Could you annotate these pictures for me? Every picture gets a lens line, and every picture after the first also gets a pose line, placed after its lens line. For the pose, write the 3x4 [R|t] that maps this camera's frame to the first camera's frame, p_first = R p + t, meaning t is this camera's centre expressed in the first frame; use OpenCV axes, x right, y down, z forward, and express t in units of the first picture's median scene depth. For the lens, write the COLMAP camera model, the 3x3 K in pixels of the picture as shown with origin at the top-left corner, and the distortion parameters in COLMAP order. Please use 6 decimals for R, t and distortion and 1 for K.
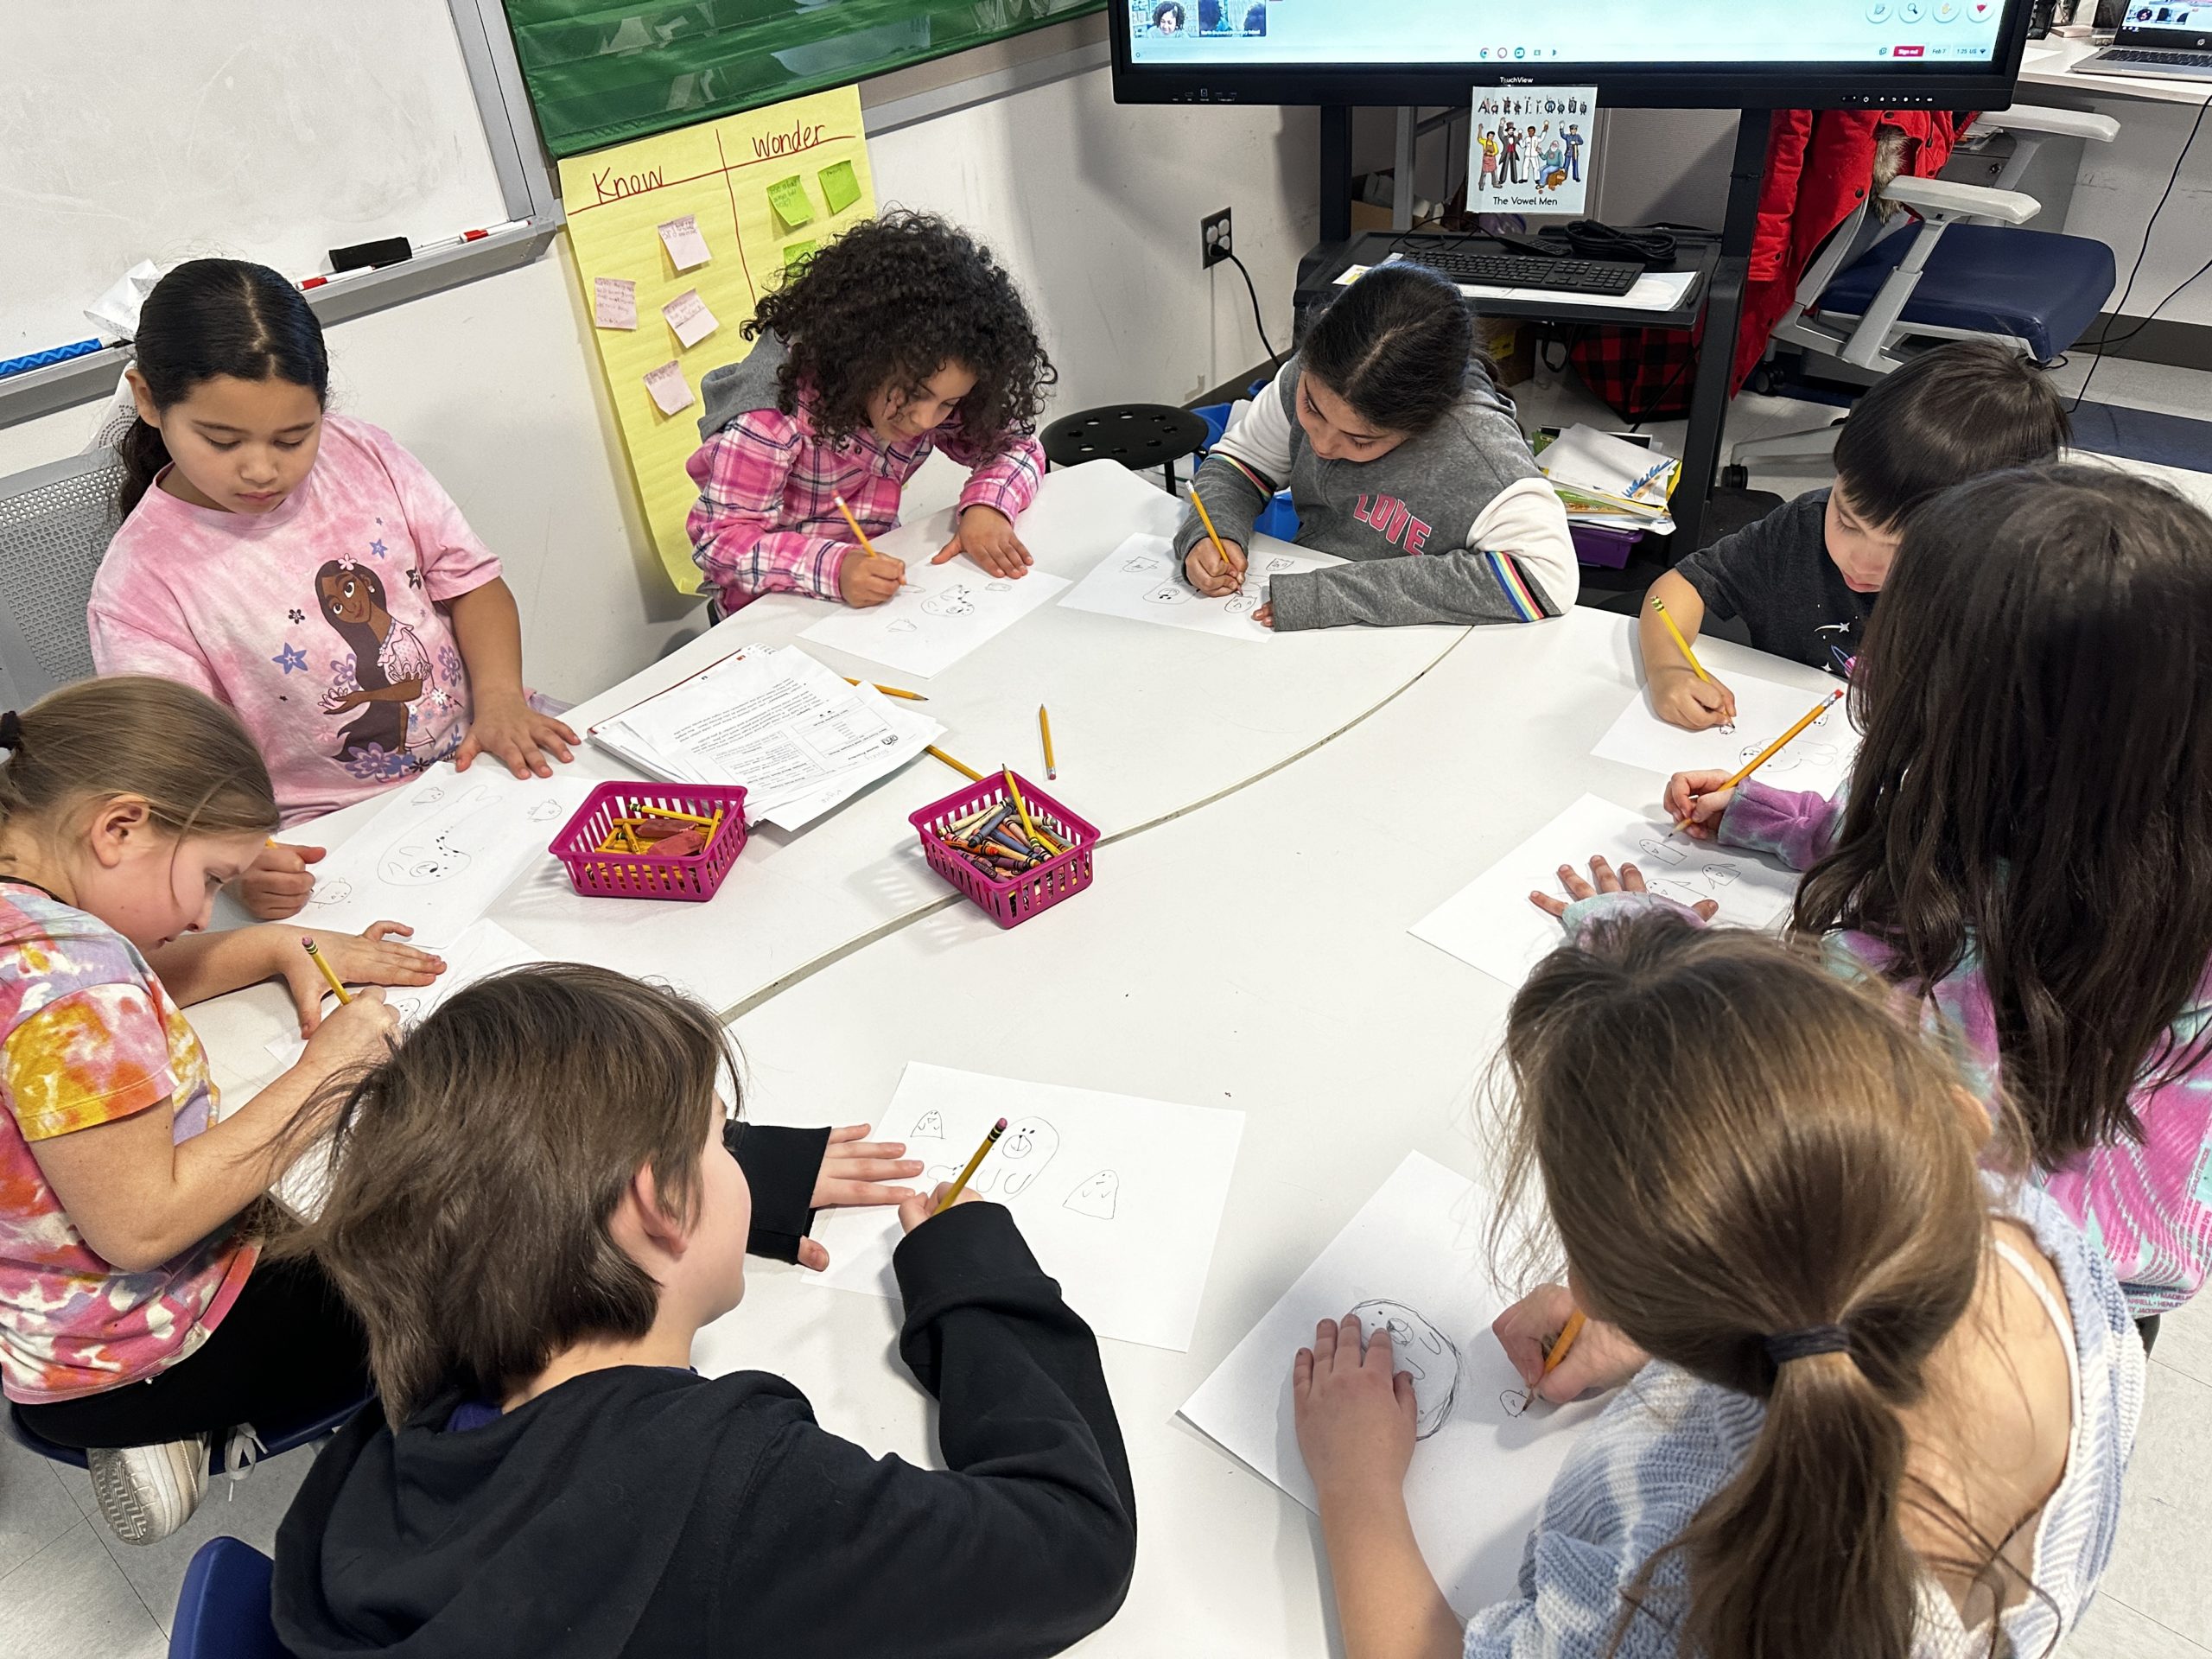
lens RADIAL K [[1533.5, 0, 1129.2], [0, 1533.5, 831.6], [0, 0, 1]] dist [0.004618, -0.010819]
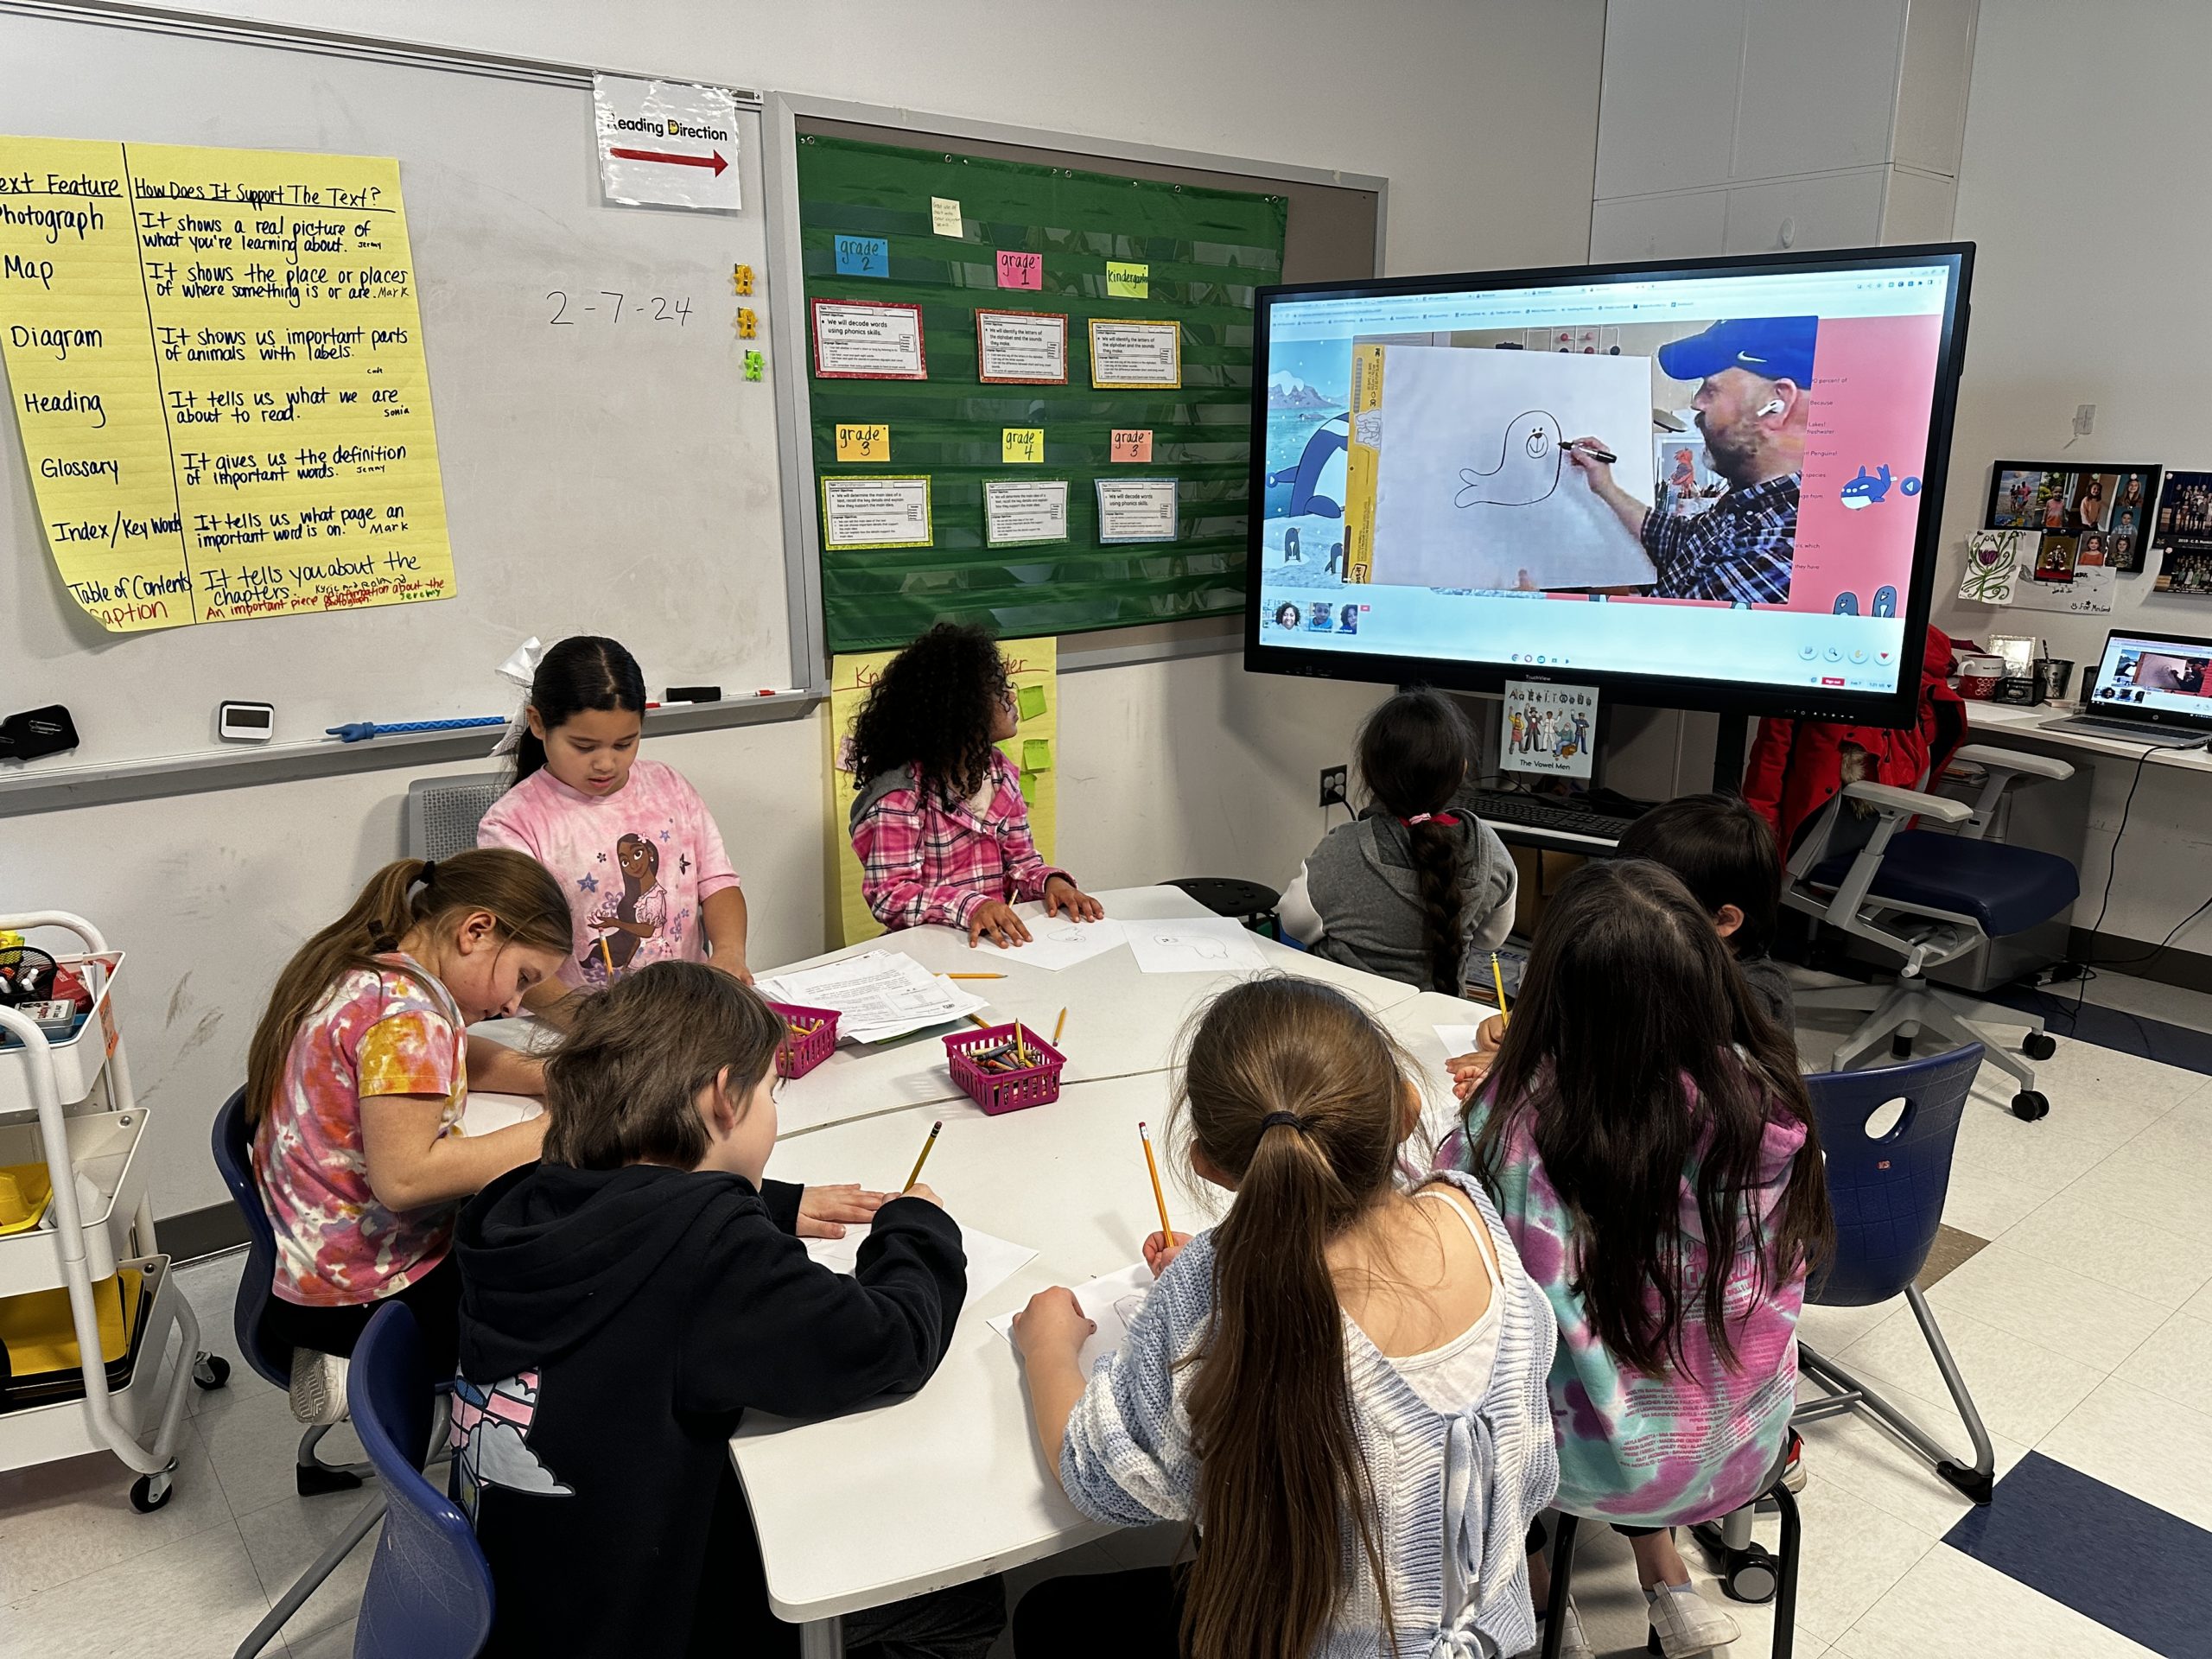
lens RADIAL K [[1533.5, 0, 1109.7], [0, 1533.5, 826.4], [0, 0, 1]] dist [0.004618, -0.010819]
pose [[0.979980, 0.113611, -0.163497, 0.121443], [-0.165621, 0.920936, -0.352771, 0.156789], [0.110492, 0.372787, 0.921315, -0.213577]]
